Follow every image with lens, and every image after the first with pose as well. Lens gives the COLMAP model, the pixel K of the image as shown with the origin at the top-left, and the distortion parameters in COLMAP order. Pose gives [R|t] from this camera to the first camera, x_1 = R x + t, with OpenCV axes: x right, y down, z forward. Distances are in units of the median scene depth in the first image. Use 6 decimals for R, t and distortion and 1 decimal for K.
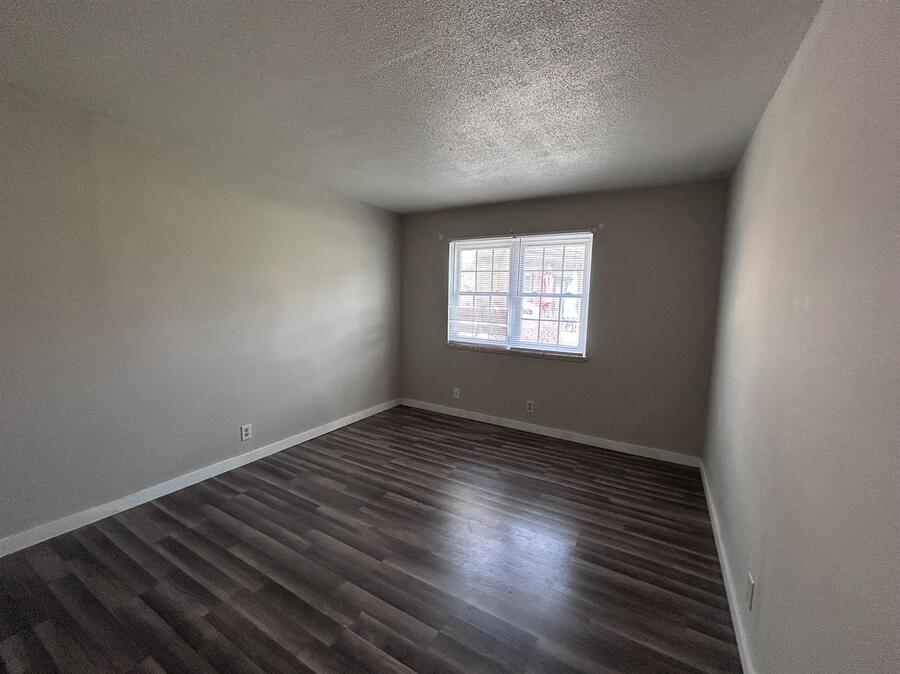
lens RADIAL K [[363.9, 0, 450.0], [0, 363.9, 337.0], [0, 0, 1]] dist [-0.001464, 0.000104]
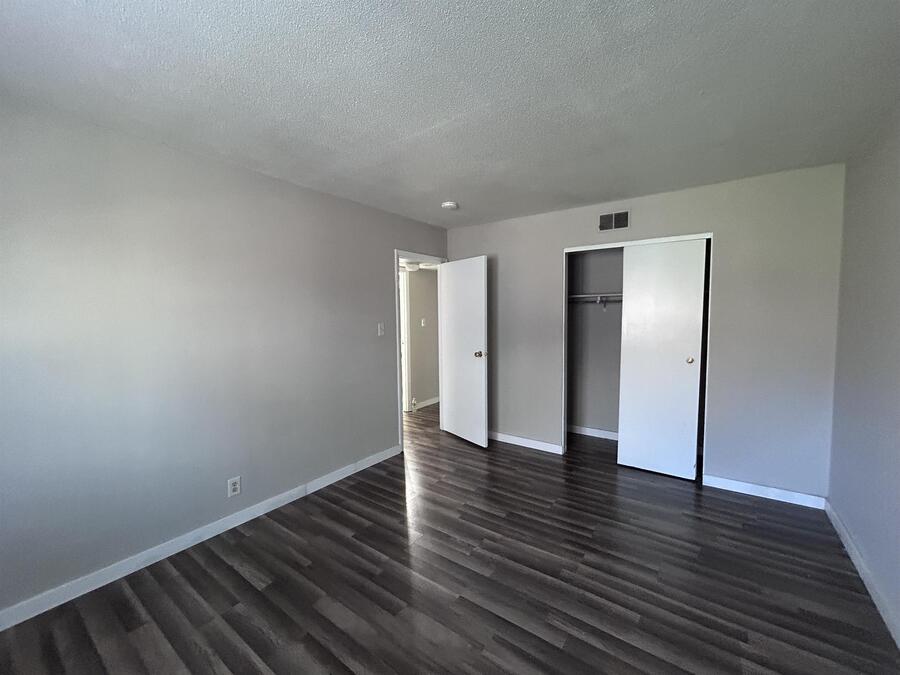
lens RADIAL K [[363.9, 0, 450.0], [0, 363.9, 337.5], [0, 0, 1]] dist [-0.001464, 0.000104]
pose [[-0.994618, -0.020100, 0.101642, -0.250511], [-0.001675, 0.983994, 0.178194, -0.222408], [-0.103596, 0.177065, -0.978732, 1.853423]]
